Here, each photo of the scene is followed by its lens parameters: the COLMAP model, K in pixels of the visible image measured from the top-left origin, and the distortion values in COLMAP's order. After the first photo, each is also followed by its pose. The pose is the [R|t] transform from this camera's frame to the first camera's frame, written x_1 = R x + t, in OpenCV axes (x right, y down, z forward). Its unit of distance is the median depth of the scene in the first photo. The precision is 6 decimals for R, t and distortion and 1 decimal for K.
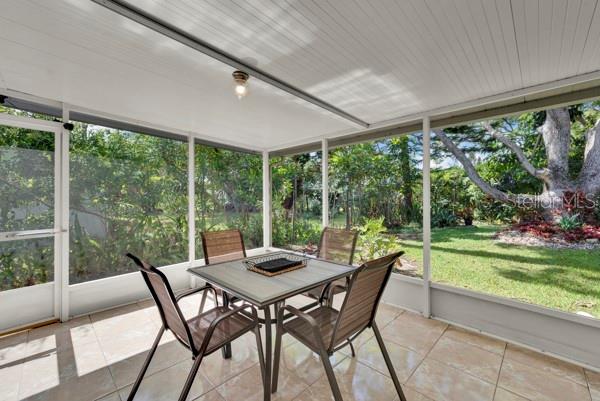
lens RADIAL K [[241.5, 0, 299.4], [0, 241.5, 198.5], [0, 0, 1]] dist [0.002878, -0.000634]
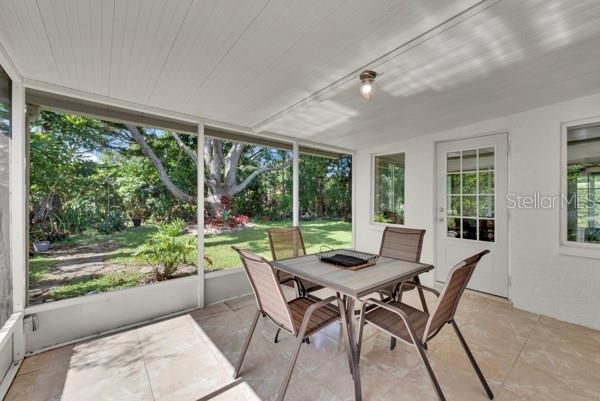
lens RADIAL K [[241.5, 0, 298.9], [0, 241.5, 199.6], [0, 0, 1]] dist [0.002878, -0.000634]
pose [[0.118861, 0.008569, 0.992874, -0.432214], [-0.006588, 0.999948, -0.007842, 0.006214], [-0.992889, -0.005609, 0.118912, 0.397316]]
